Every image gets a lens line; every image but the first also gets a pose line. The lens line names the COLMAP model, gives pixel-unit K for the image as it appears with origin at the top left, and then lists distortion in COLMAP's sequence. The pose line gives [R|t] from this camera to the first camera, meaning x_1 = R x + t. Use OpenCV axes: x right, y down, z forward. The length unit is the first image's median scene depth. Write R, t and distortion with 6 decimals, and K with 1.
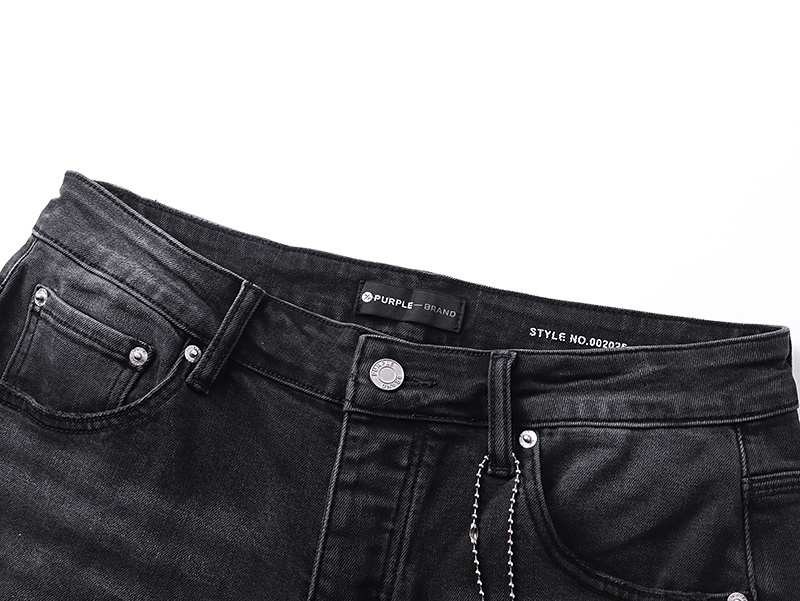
lens RADIAL K [[1027.4, 0, 398.7], [0, 1027.4, 302.0], [0, 0, 1]] dist [-0.013947, 0.000000]
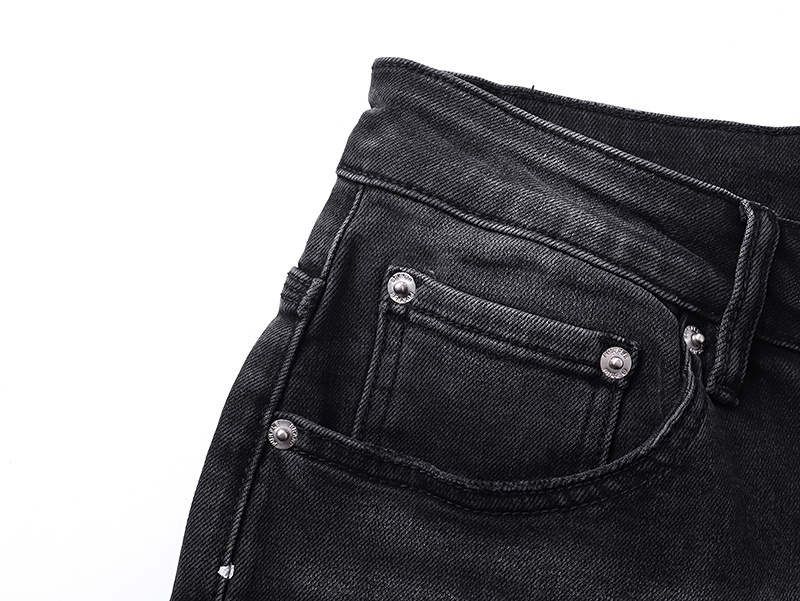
lens RADIAL K [[1027.4, 0, 400.7], [0, 1027.4, 298.4], [0, 0, 1]] dist [-0.013947, 0.000000]
pose [[0.982356, -0.173295, 0.070329, -0.397462], [0.163472, 0.978308, 0.127238, -0.072841], [-0.090853, -0.113496, 0.989376, 0.443146]]
